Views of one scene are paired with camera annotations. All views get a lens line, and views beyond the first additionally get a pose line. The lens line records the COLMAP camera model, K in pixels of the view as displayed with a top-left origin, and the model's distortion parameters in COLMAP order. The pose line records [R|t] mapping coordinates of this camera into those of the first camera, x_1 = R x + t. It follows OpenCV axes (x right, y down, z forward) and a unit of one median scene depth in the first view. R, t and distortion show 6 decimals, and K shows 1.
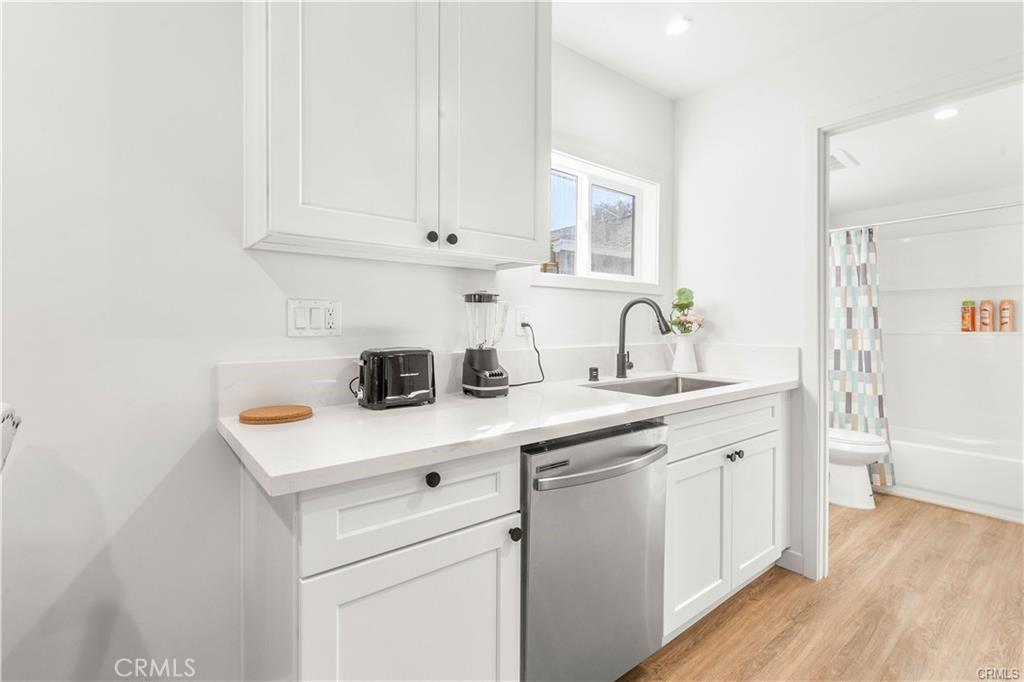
lens RADIAL K [[469.7, 0, 509.1], [0, 469.7, 325.6], [0, 0, 1]] dist [0.003007, 0.000410]
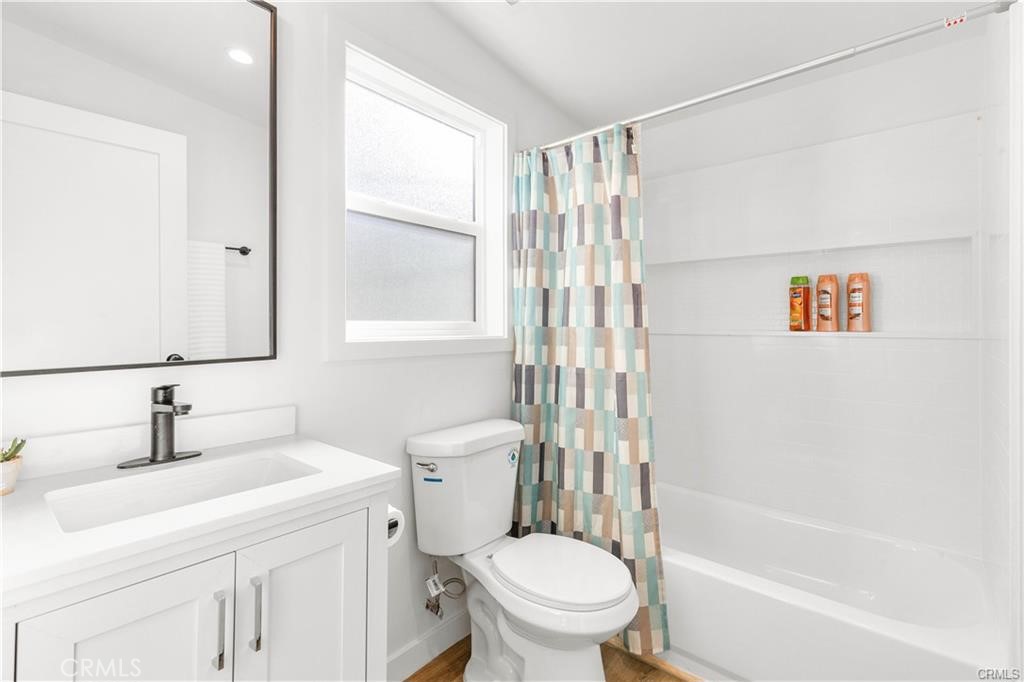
lens RADIAL K [[470.6, 0, 509.4], [0, 470.6, 317.7], [0, 0, 1]] dist [0.004674, -0.000054]
pose [[0.981805, -0.003072, 0.189868, 0.552456], [0.004341, 0.999971, -0.006267, -0.001364], [-0.189843, 0.006977, 0.981790, 0.538104]]
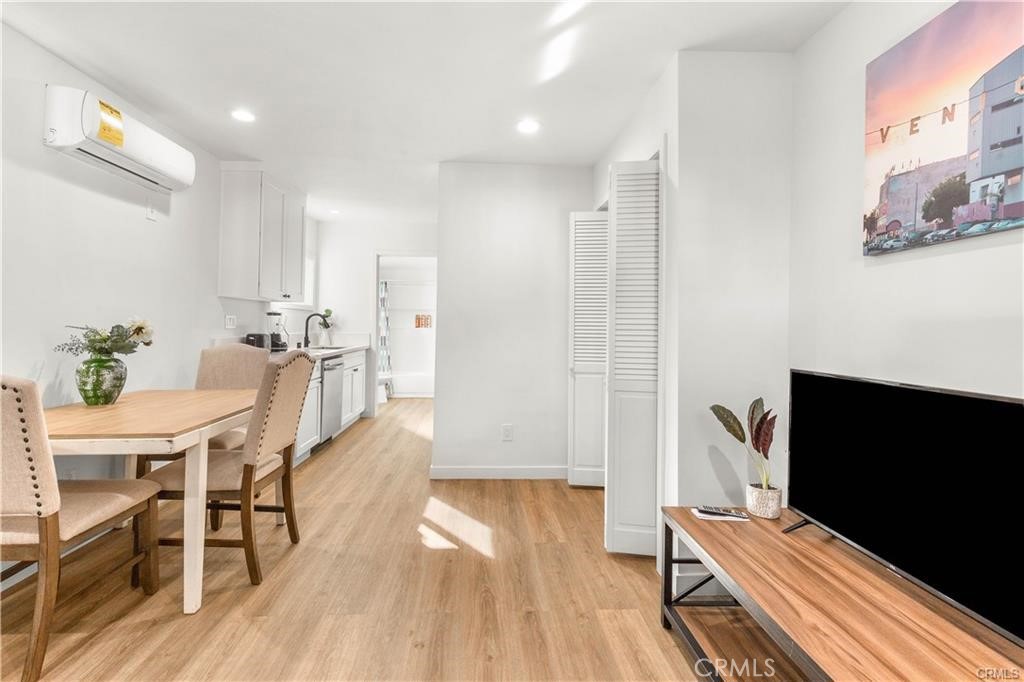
lens RADIAL K [[470.6, 0, 509.4], [0, 470.6, 317.7], [0, 0, 1]] dist [0.004674, -0.000054]
pose [[0.577801, 0.016776, 0.816005, -0.734934], [-0.006178, 0.999850, -0.016181, -0.002482], [-0.816154, 0.004308, 0.577818, -0.792251]]
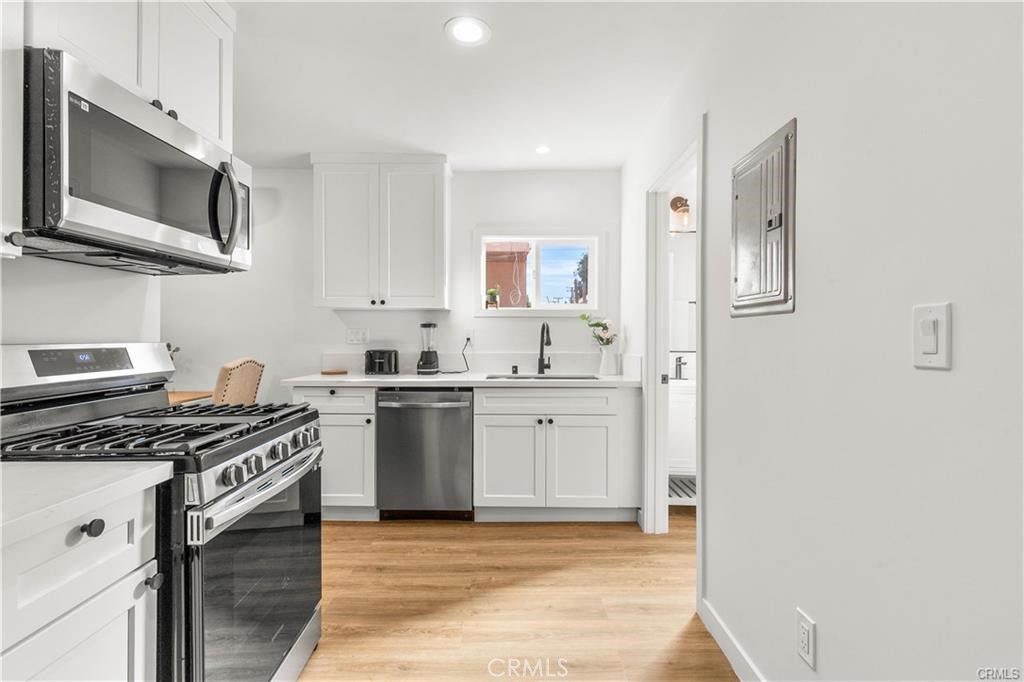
lens RADIAL K [[474.9, 0, 508.2], [0, 474.9, 338.7], [0, 0, 1]] dist [0.009686, -0.000463]
pose [[0.775823, 0.000886, -0.630950, 0.765697], [-0.002762, 0.999994, -0.001992, -0.000018], [0.630945, 0.003288, 0.775821, -0.180218]]
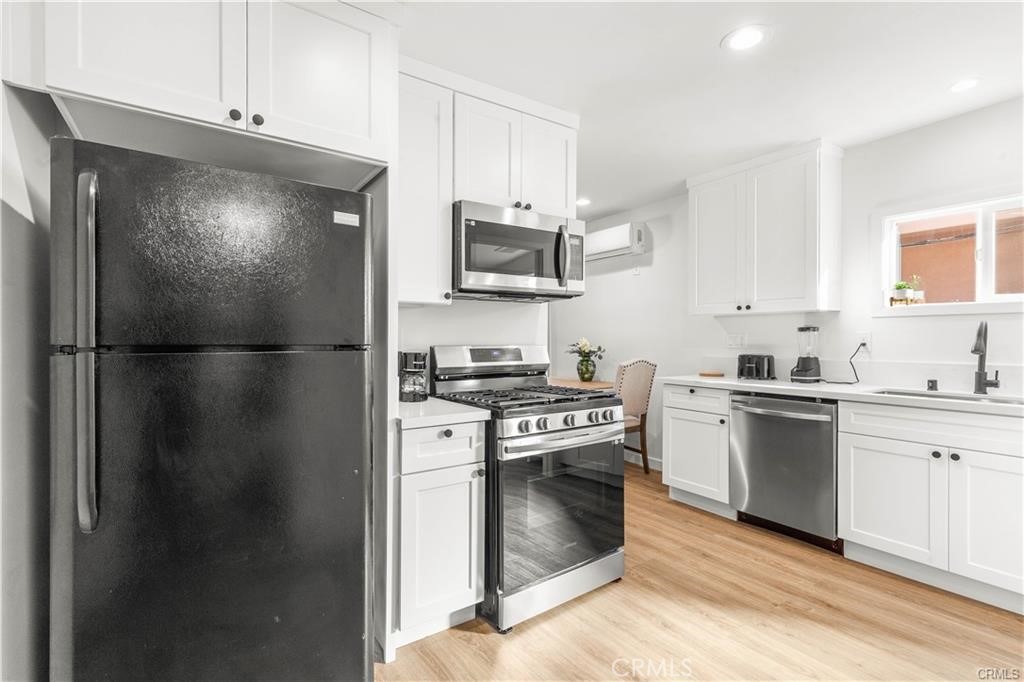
lens RADIAL K [[475.1, 0, 512.0], [0, 475.1, 341.0], [0, 0, 1]] dist [0.017112, -0.000229]
pose [[-0.067432, -0.000951, -0.997723, 0.969034], [-0.006345, 0.999980, -0.000525, -0.002610], [0.997704, 0.006295, -0.067436, -0.006756]]
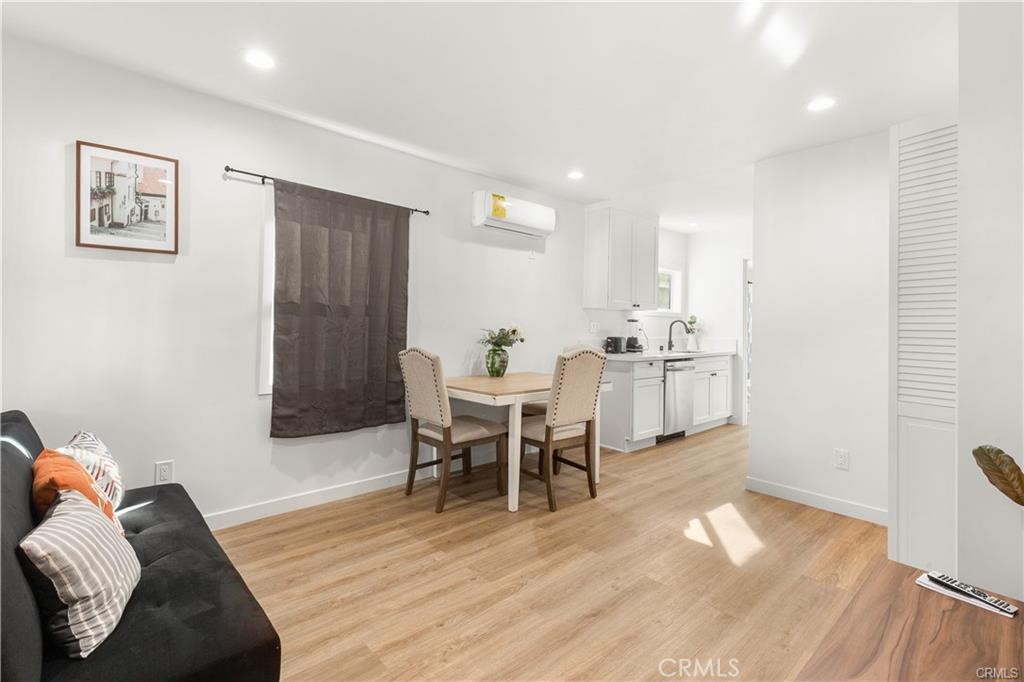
lens RADIAL K [[474.1, 0, 504.8], [0, 474.1, 315.7], [0, 0, 1]] dist [0.008527, -0.000128]
pose [[0.998225, 0.014764, 0.057698, -0.556699], [-0.013359, 0.999607, -0.024663, -0.002326], [-0.058040, 0.023848, 0.998029, -1.055839]]
